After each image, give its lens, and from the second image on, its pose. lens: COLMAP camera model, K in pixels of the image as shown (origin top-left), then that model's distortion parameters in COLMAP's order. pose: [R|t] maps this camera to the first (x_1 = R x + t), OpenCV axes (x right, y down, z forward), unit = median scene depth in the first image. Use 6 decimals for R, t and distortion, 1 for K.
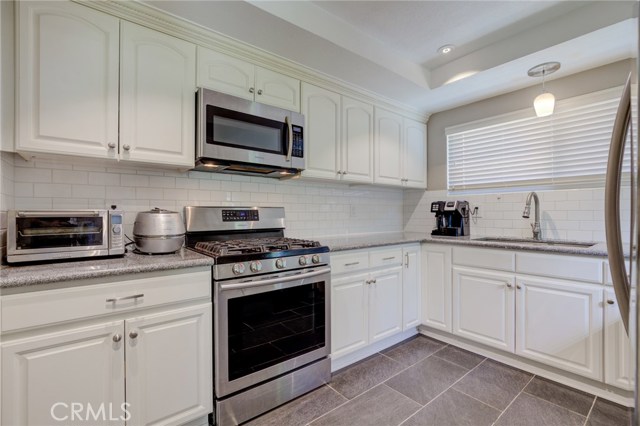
lens RADIAL K [[290.7, 0, 314.4], [0, 290.7, 214.1], [0, 0, 1]] dist [-0.020173, 0.005468]
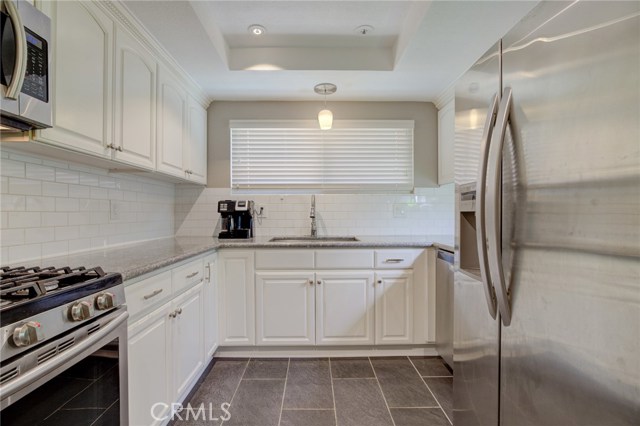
lens RADIAL K [[290.7, 0, 318.1], [0, 290.7, 214.0], [0, 0, 1]] dist [-0.020173, 0.005468]
pose [[0.606486, -0.000037, 0.795094, -0.152793], [0.001105, 0.999999, -0.000796, -0.001258], [-0.795094, 0.001362, 0.606485, 0.337858]]
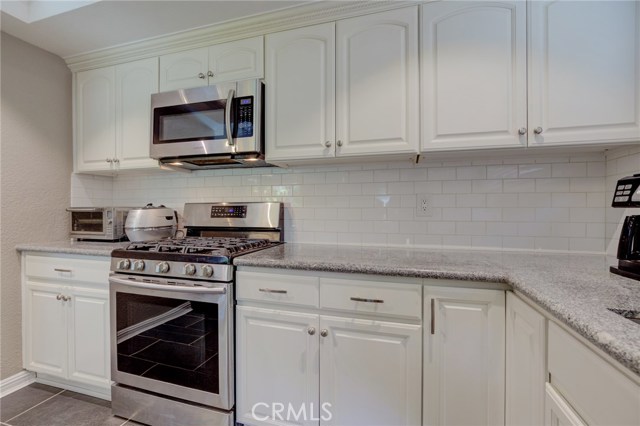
lens RADIAL K [[290.7, 0, 314.5], [0, 290.7, 210.0], [0, 0, 1]] dist [-0.020173, 0.005468]
pose [[0.565400, 0.005205, -0.824800, 0.693459], [-0.001783, 0.999985, 0.005088, -0.006054], [0.824815, -0.001406, 0.565401, 0.722059]]
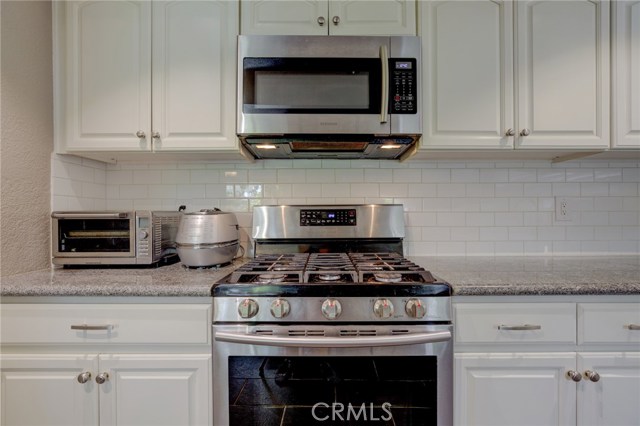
lens RADIAL K [[290.7, 0, 321.2], [0, 290.7, 215.3], [0, 0, 1]] dist [-0.020173, 0.005468]
pose [[0.782335, 0.001954, -0.622855, 0.166338], [0.000623, 0.999992, 0.003920, -0.002919], [0.622858, -0.003455, 0.782327, 0.466974]]
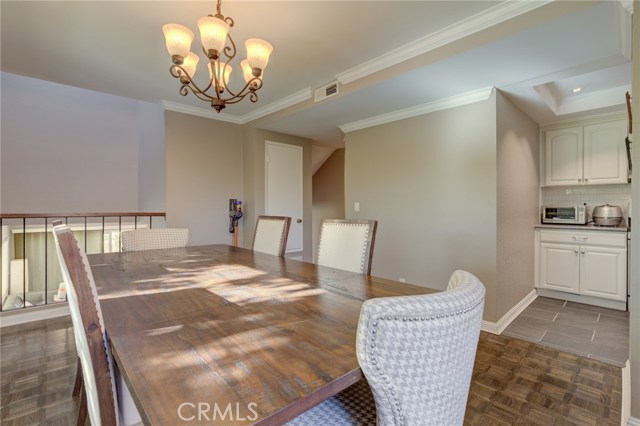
lens RADIAL K [[290.7, 0, 316.4], [0, 290.7, 208.3], [0, 0, 1]] dist [-0.020173, 0.005468]
pose [[0.082175, 0.011513, -0.996551, 1.103733], [0.001263, 0.999931, 0.011656, -0.015906], [0.996617, -0.002216, 0.082155, -1.025843]]
